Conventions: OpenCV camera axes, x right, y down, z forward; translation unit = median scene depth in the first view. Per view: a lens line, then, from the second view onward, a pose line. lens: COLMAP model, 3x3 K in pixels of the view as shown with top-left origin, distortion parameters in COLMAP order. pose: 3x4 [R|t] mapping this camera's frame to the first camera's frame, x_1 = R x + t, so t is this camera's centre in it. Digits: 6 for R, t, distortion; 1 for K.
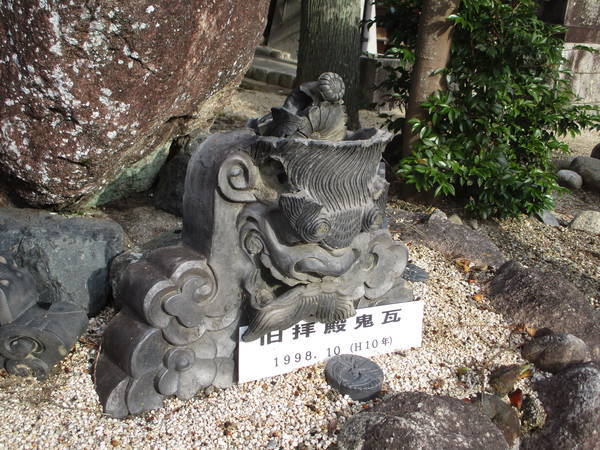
lens RADIAL K [[719.5, 0, 298.8], [0, 719.5, 225.6], [0, 0, 1]] dist [-0.071316, 0.000000]
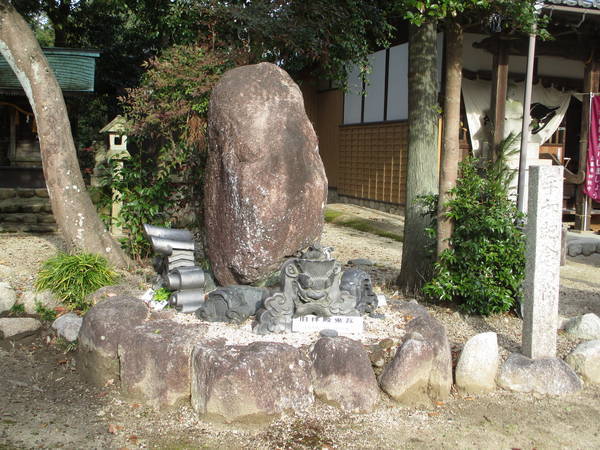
lens RADIAL K [[719.5, 0, 298.9], [0, 719.5, 225.2], [0, 0, 1]] dist [-0.071316, 0.000000]
pose [[0.938085, -0.020417, -0.345804, 1.145000], [-0.058970, 0.974279, -0.217494, 0.472374], [0.341350, 0.224419, 0.912752, -2.236637]]
